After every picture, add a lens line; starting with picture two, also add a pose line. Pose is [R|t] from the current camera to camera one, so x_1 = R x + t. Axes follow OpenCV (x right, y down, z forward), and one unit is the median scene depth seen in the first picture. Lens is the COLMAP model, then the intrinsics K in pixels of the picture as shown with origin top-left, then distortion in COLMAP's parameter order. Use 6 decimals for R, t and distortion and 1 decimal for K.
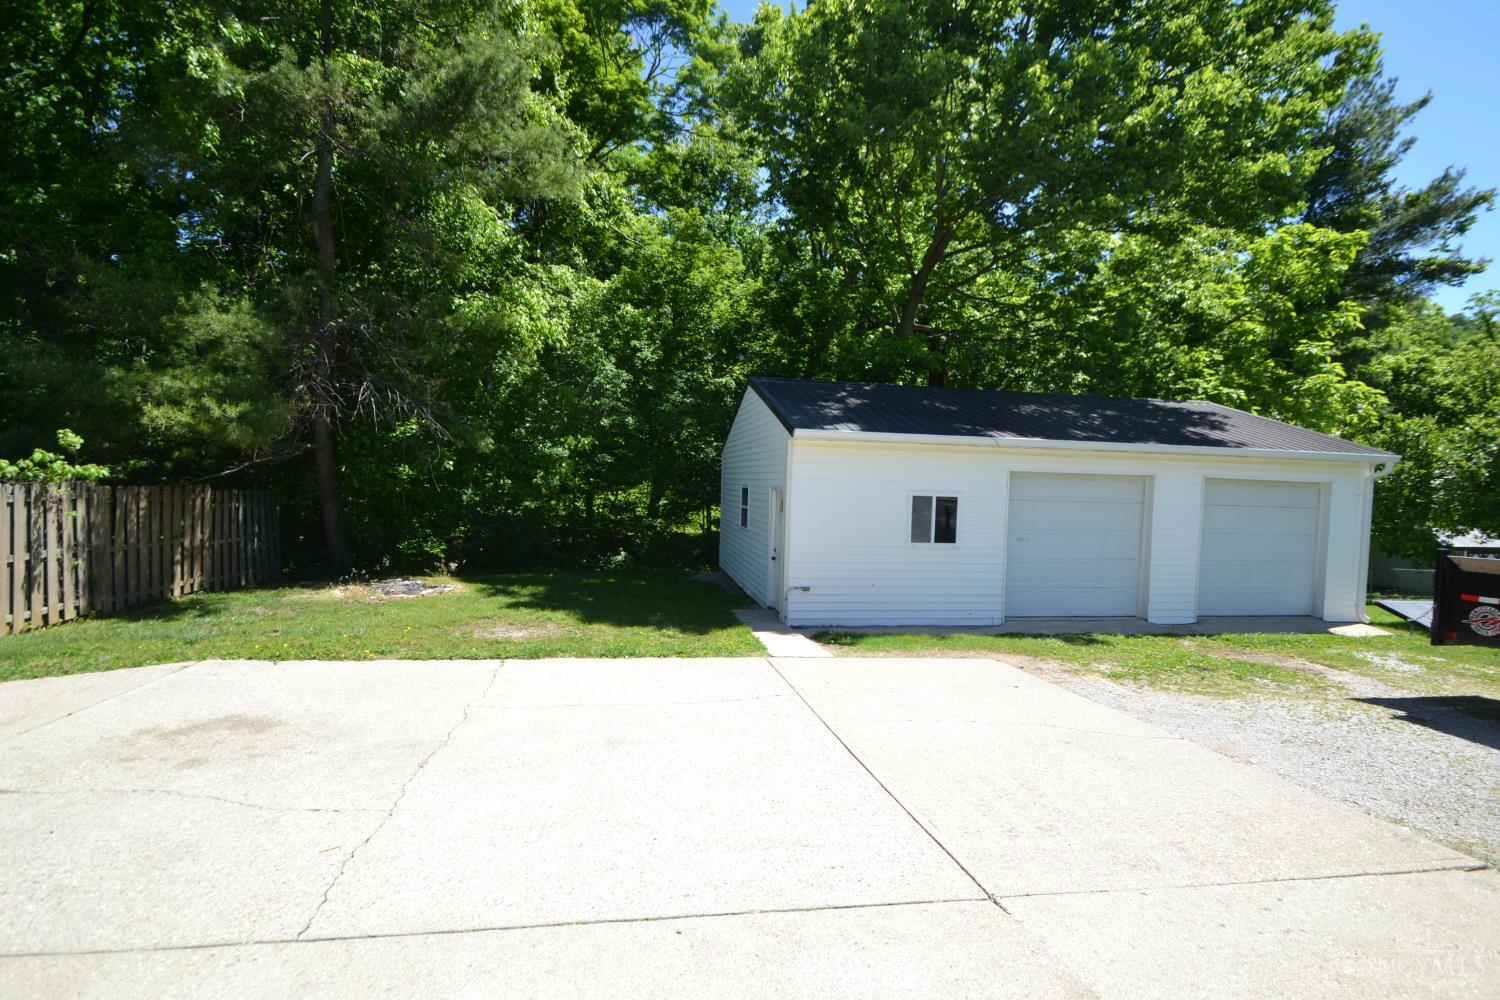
lens RADIAL K [[671.3, 0, 749.2], [0, 671.3, 502.9], [0, 0, 1]] dist [-0.003961, -0.000506]
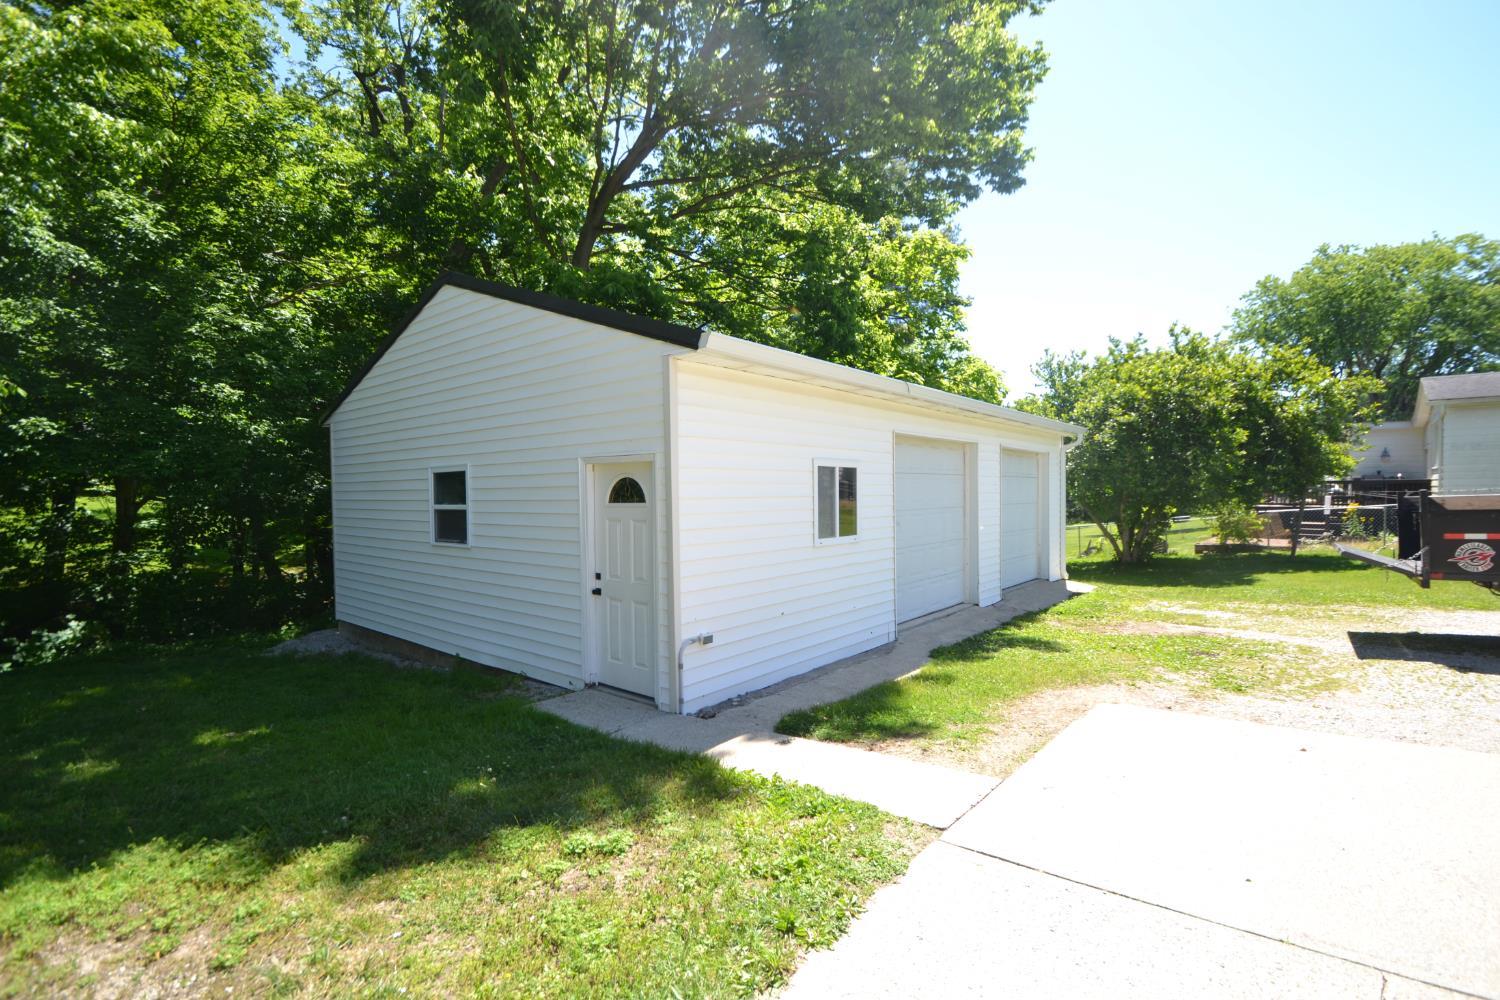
lens RADIAL K [[671.3, 0, 746.7], [0, 671.3, 496.4], [0, 0, 1]] dist [-0.003961, -0.000506]
pose [[0.765714, -0.041012, 0.641873, -0.297870], [0.054750, 0.998499, -0.001515, 0.021118], [-0.640847, 0.036303, 0.766810, 0.730015]]
